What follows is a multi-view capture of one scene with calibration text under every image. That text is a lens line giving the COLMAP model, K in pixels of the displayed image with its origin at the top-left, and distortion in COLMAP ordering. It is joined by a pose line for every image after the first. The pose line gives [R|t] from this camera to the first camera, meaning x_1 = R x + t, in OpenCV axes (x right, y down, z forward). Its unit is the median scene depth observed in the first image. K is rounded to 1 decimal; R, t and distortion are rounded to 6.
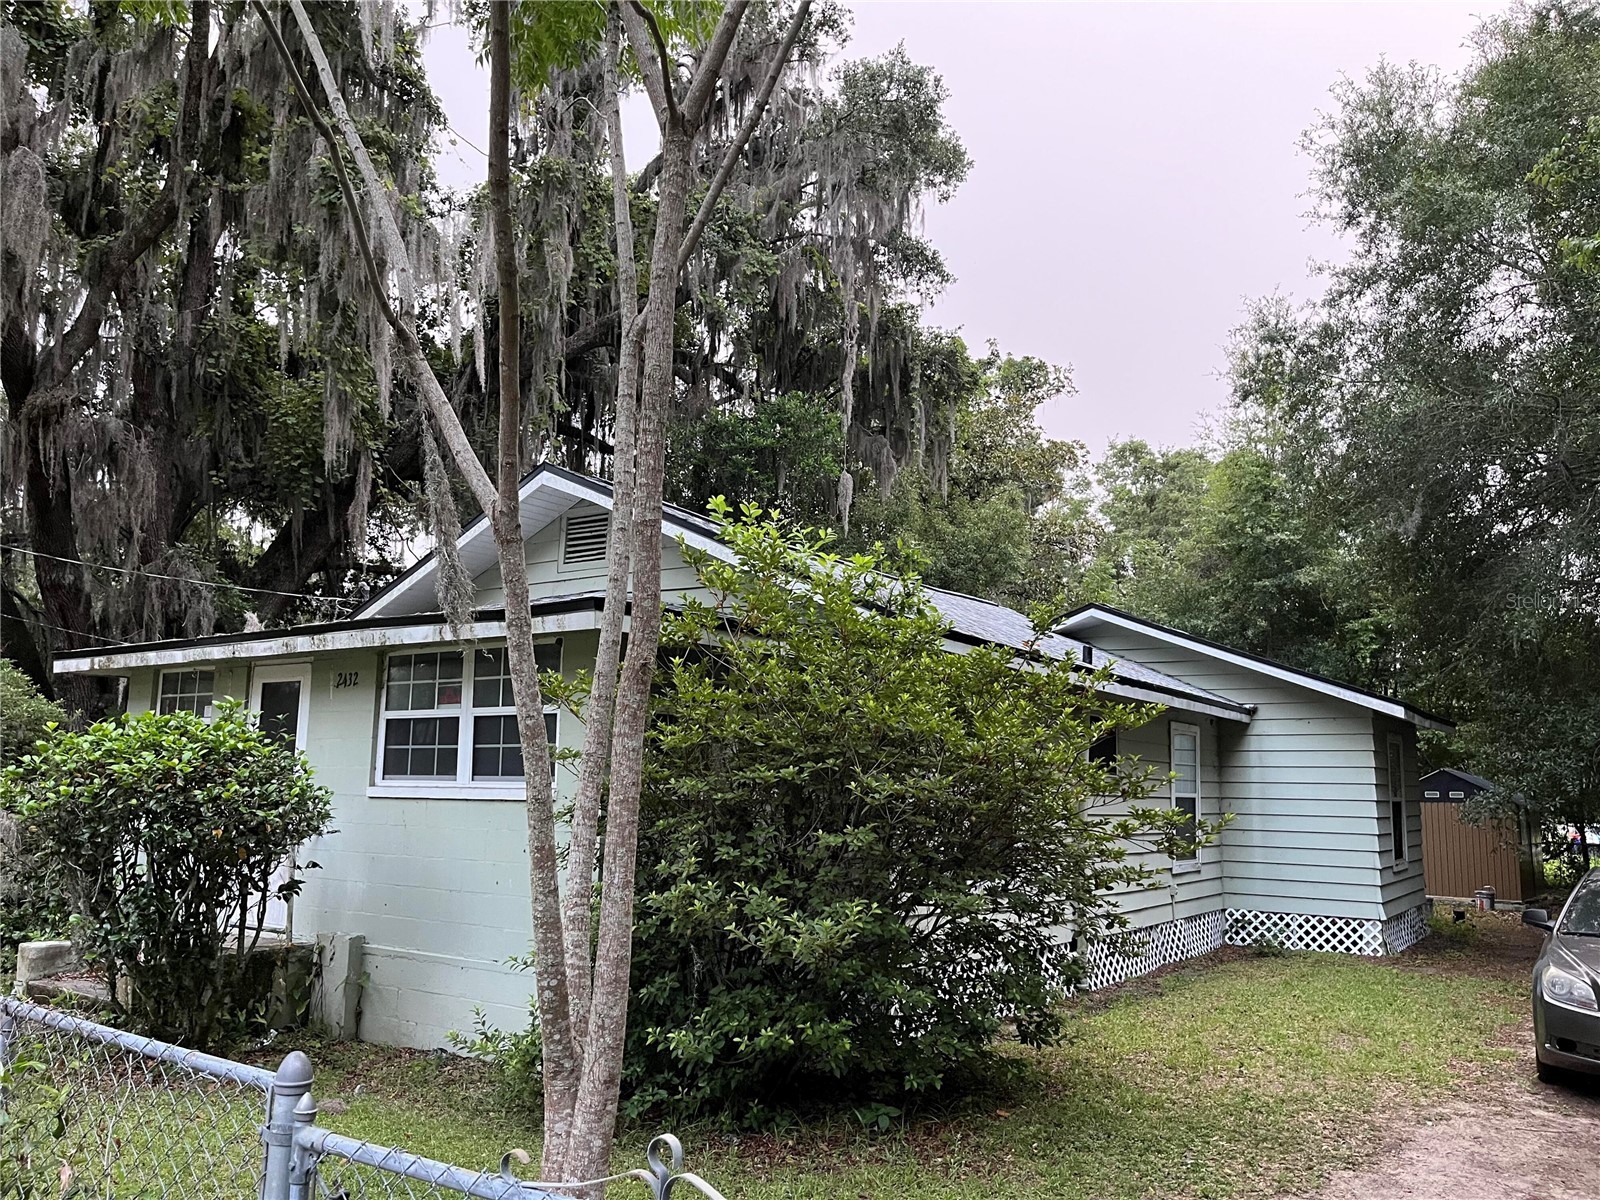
lens RADIAL K [[1214.7, 0, 808.3], [0, 1214.7, 611.3], [0, 0, 1]] dist [0.060375, -0.091680]
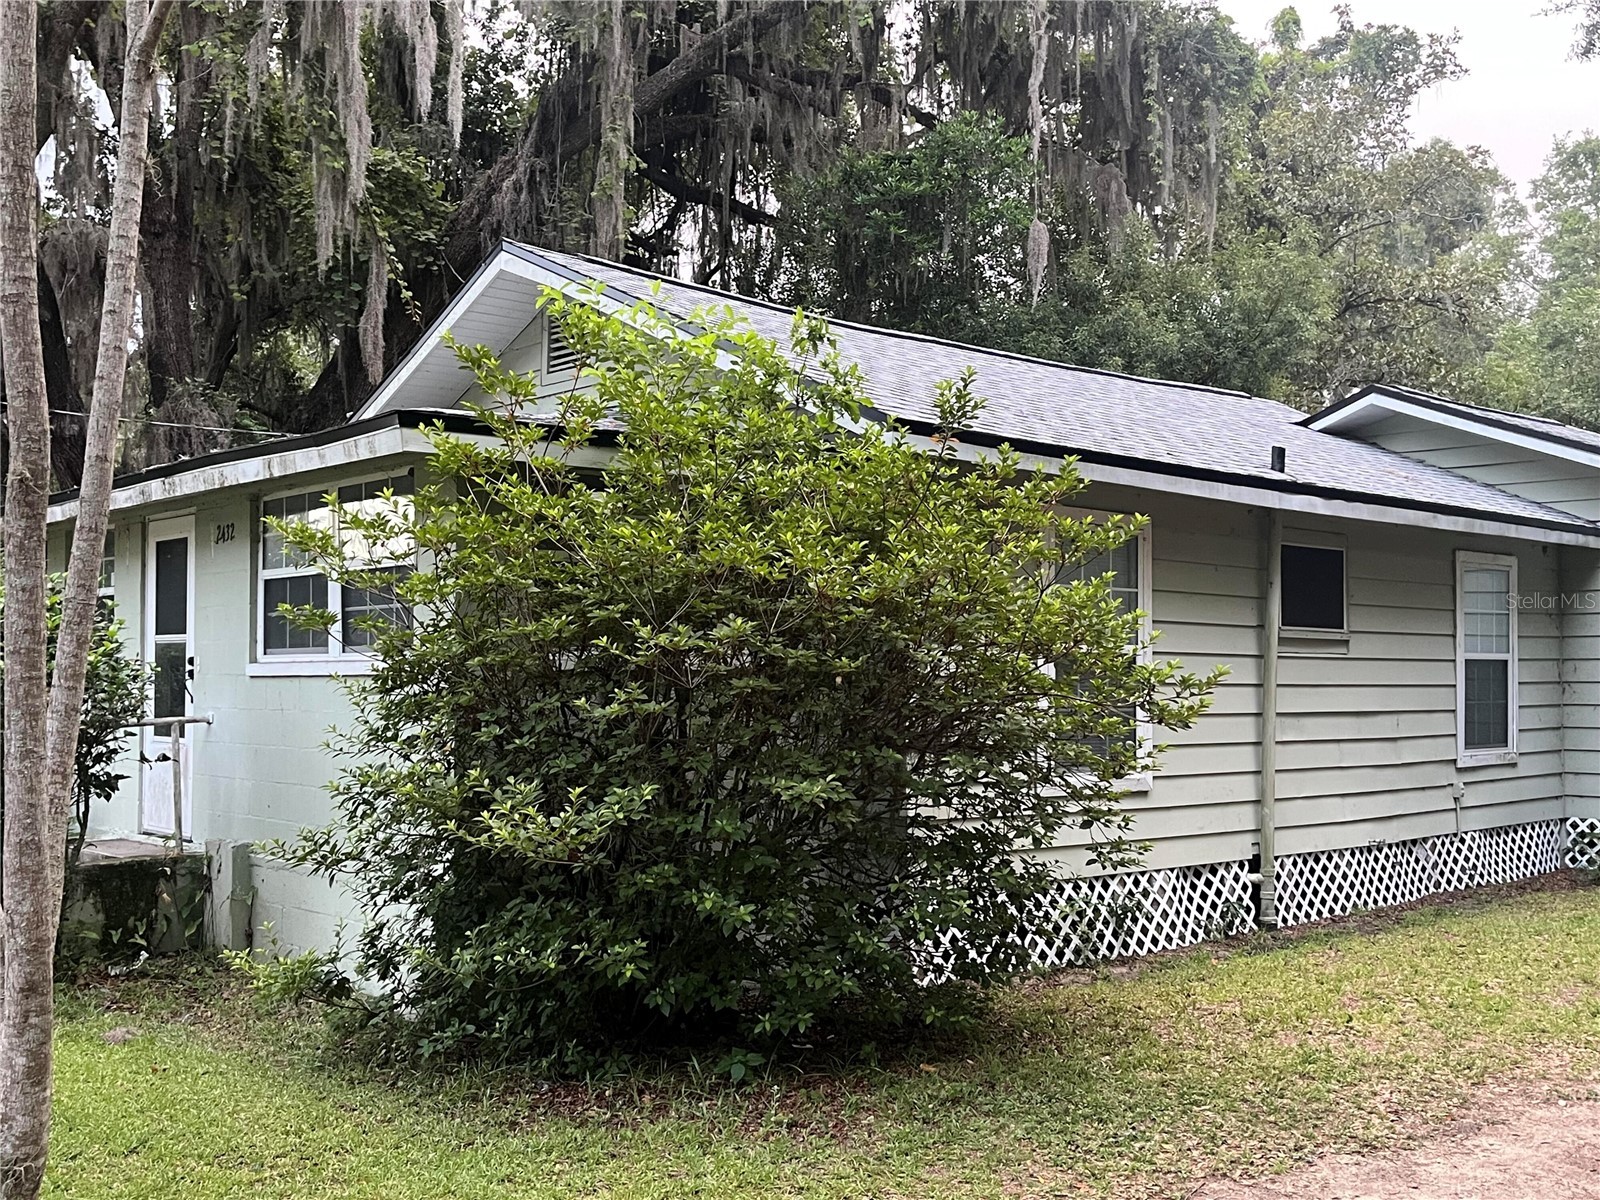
lens RADIAL K [[1650.7, 0, 818.3], [0, 1650.7, 607.8], [0, 0, 1]] dist [0.012369, 0.024699]
pose [[0.975684, -0.030767, -0.217013, 0.151574], [0.053128, 0.993770, 0.097970, 0.012123], [0.212647, -0.107117, 0.971240, 0.014473]]
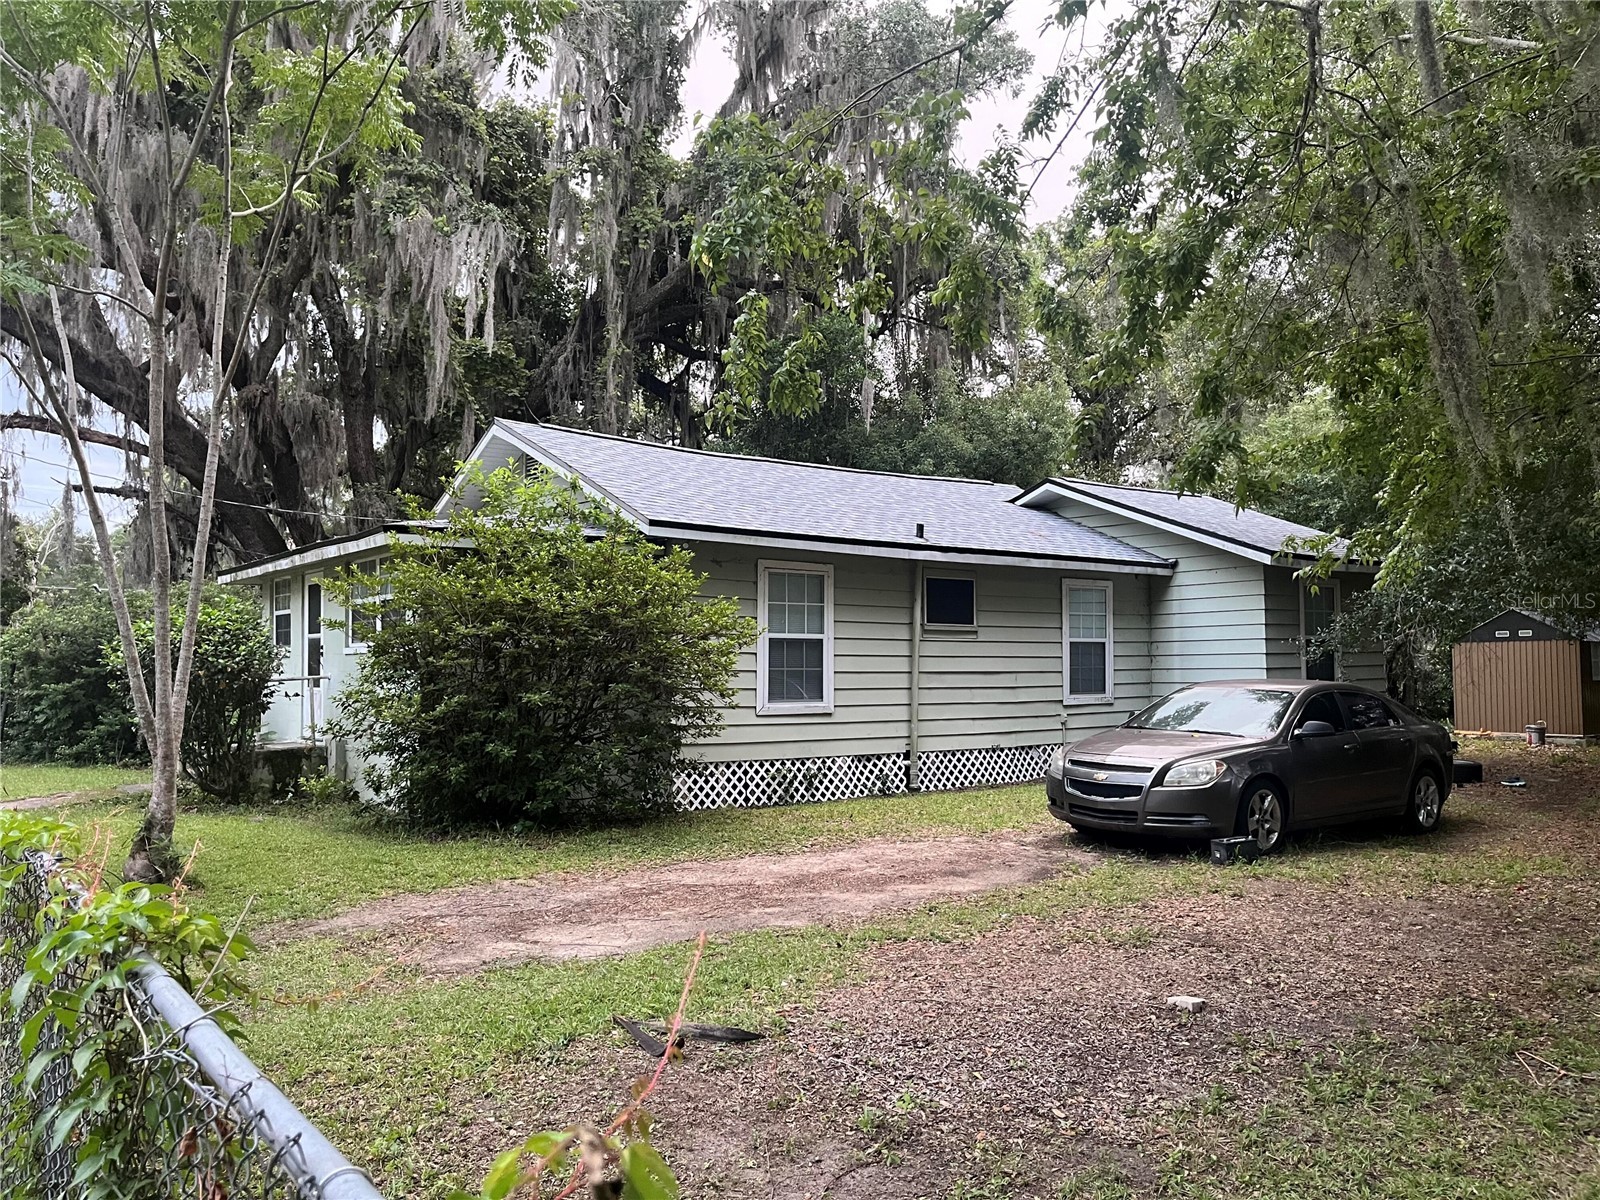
lens RADIAL K [[1214.7, 0, 808.3], [0, 1214.7, 611.3], [0, 0, 1]] dist [0.060375, -0.091680]
pose [[0.955624, -0.042201, -0.291551, 0.415856], [0.071228, 0.993421, 0.089671, -0.001456], [0.285849, -0.106458, 0.952343, -0.201573]]
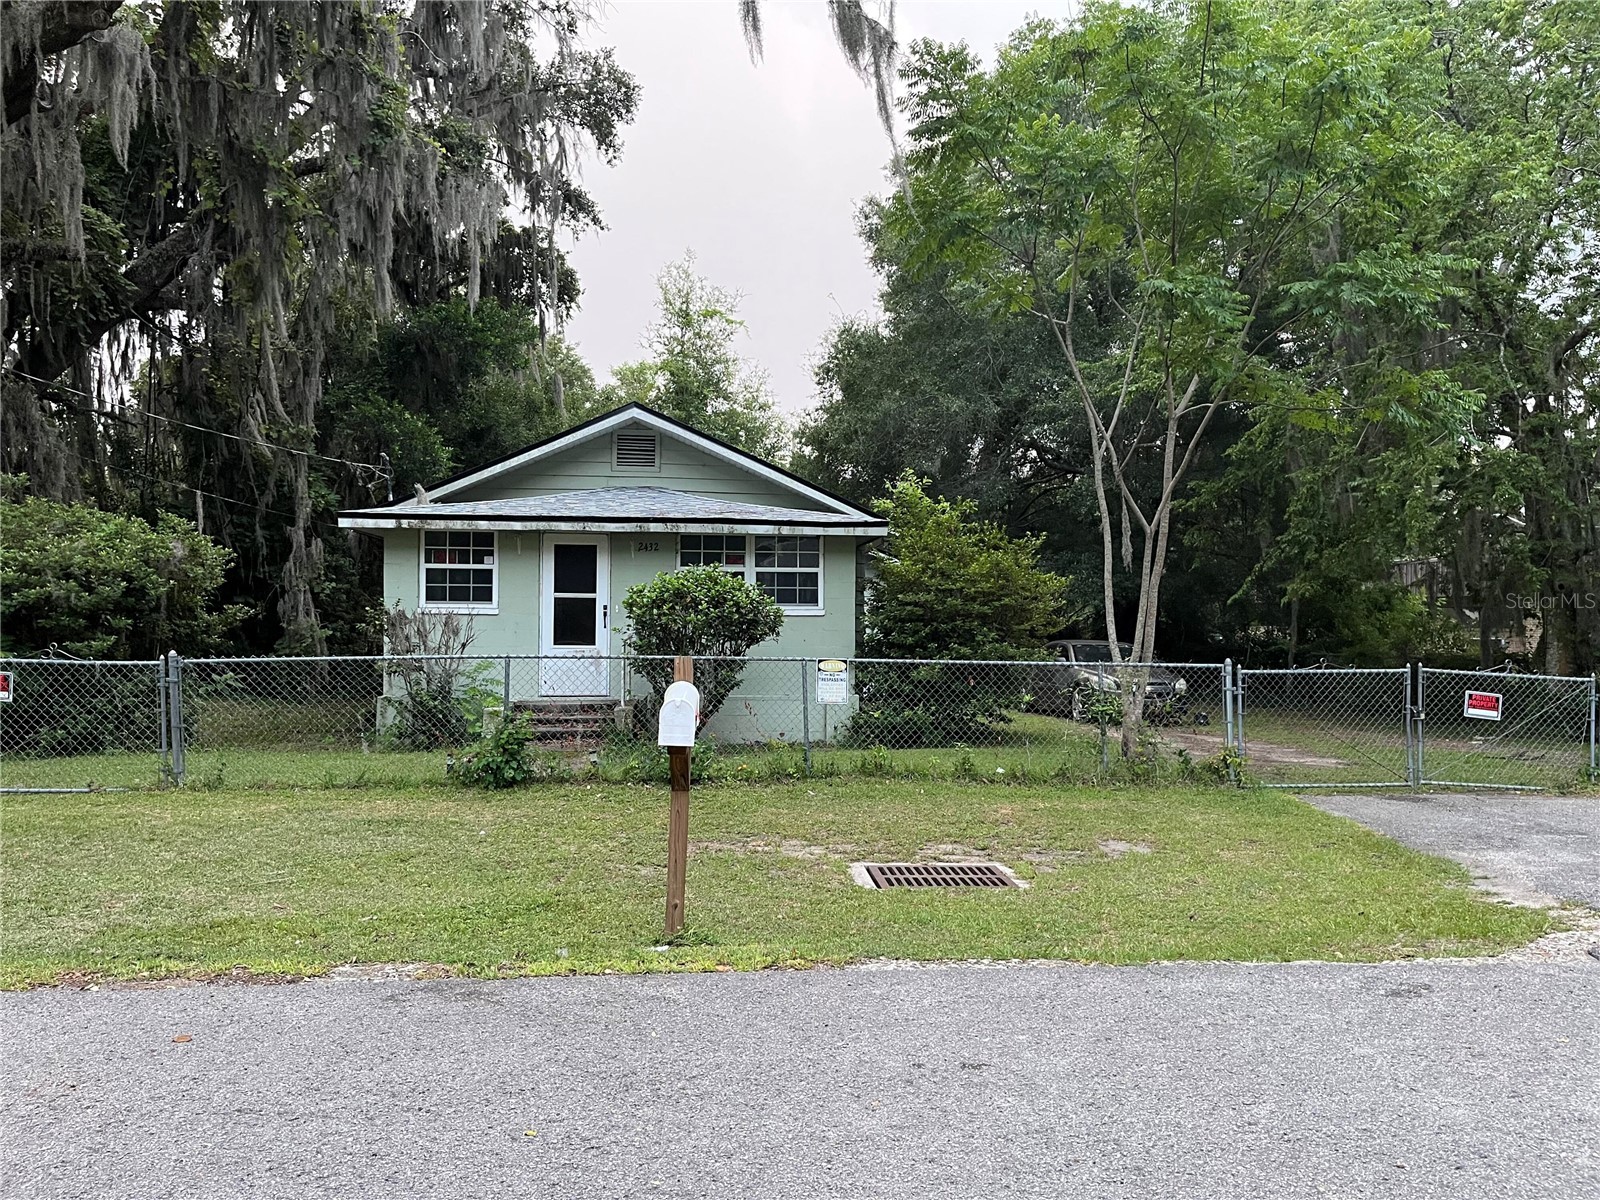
lens RADIAL K [[1214.7, 0, 808.3], [0, 1214.7, 611.3], [0, 0, 1]] dist [0.060375, -0.091680]
pose [[0.758449, -0.005848, 0.651707, -0.833079], [-0.086573, 0.990194, 0.109638, -0.037695], [-0.645957, -0.139575, 0.750505, -0.264562]]
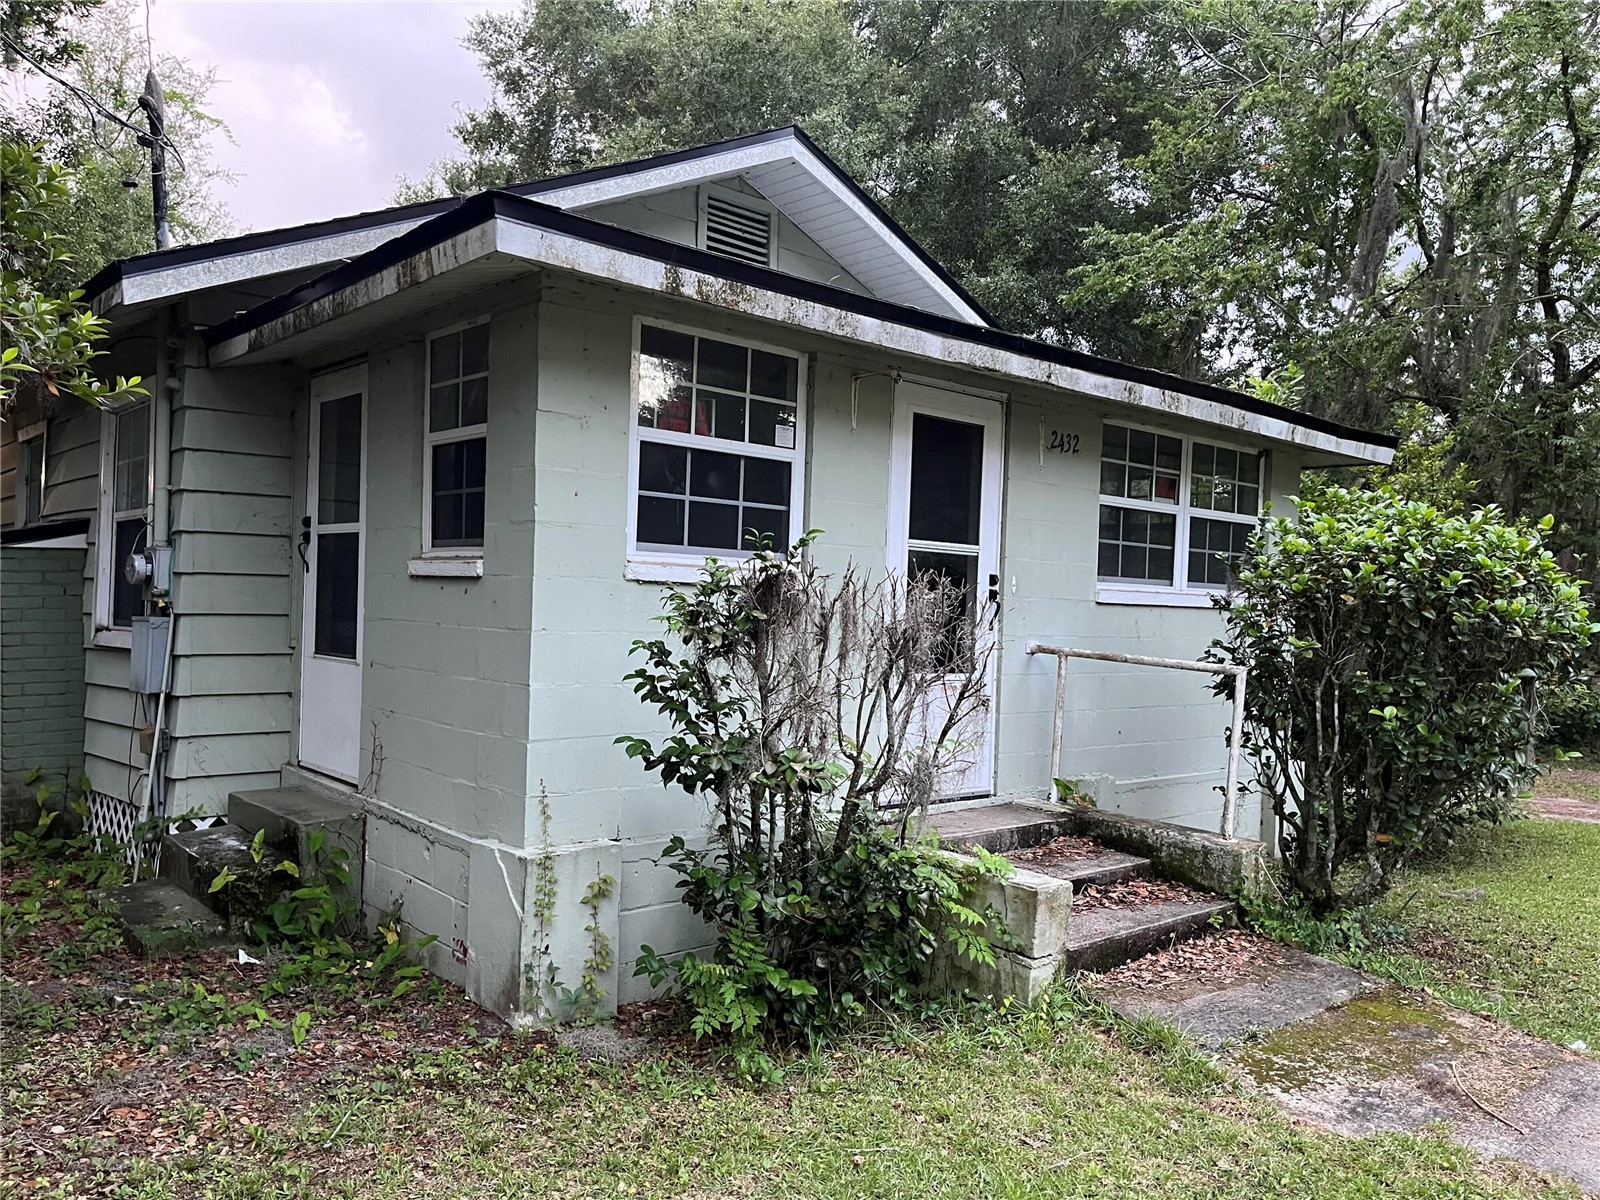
lens RADIAL K [[1245.1, 0, 823.0], [0, 1245.1, 611.4], [0, 0, 1]] dist [0.066707, -0.109064]
pose [[0.221513, -0.008301, 0.975122, -0.725412], [-0.165987, 0.985050, 0.046092, 0.092349], [-0.960927, -0.172067, 0.216824, 0.613903]]
